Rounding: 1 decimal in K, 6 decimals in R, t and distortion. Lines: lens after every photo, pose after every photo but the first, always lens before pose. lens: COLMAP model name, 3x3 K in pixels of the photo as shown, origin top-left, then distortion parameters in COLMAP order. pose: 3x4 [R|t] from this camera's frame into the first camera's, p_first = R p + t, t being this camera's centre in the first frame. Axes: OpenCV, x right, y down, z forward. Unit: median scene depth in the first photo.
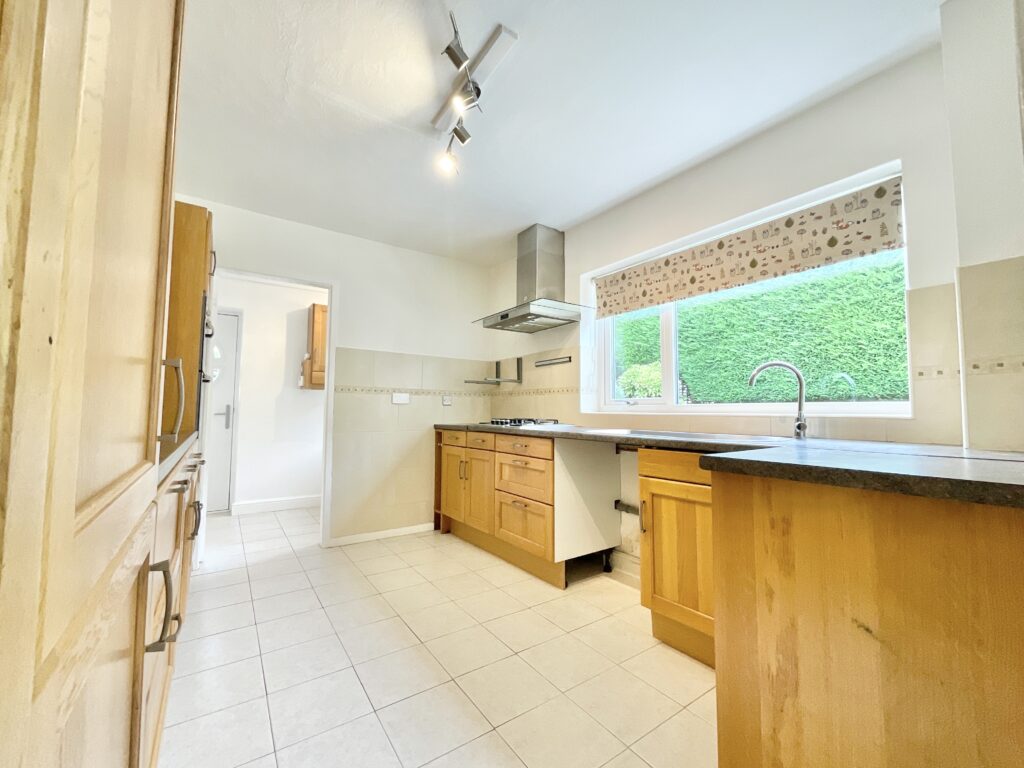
lens RADIAL K [[412.0, 0, 512.0], [0, 412.0, 384.0], [0, 0, 1]] dist [-0.032023, -0.000225]
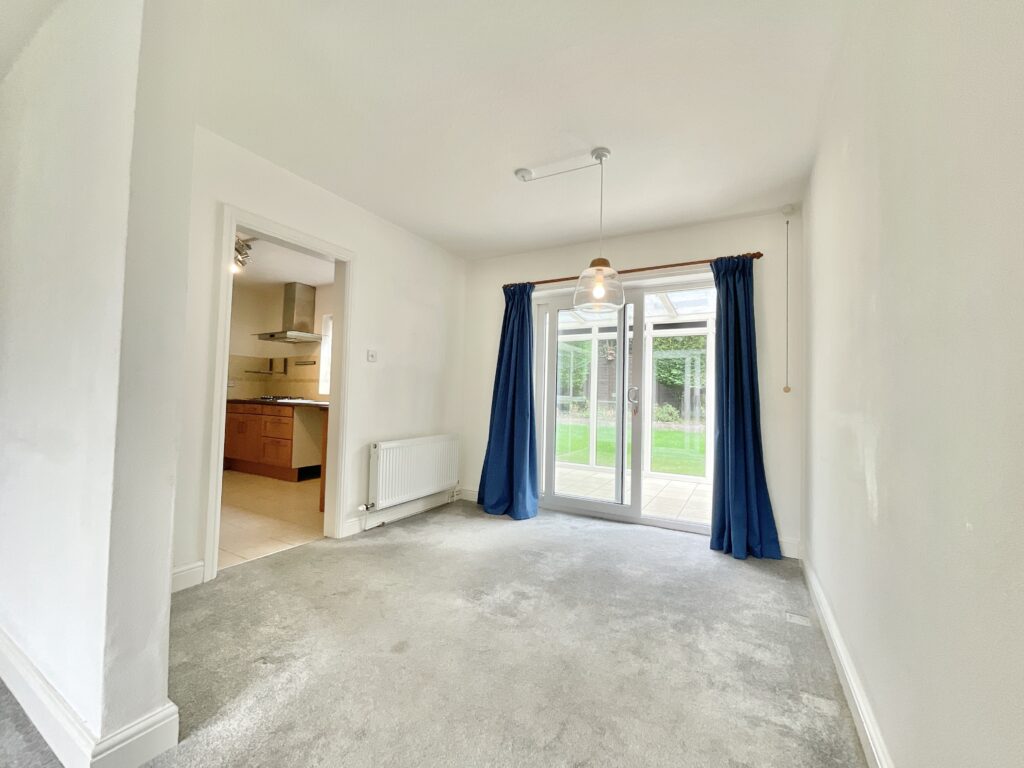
lens RADIAL K [[412.0, 0, 512.0], [0, 412.0, 384.0], [0, 0, 1]] dist [-0.032023, -0.000225]
pose [[0.901304, 0.031889, 0.432013, 0.152856], [-0.048205, 0.998476, 0.026867, -0.059031], [-0.430497, -0.045041, 0.901467, -0.935334]]
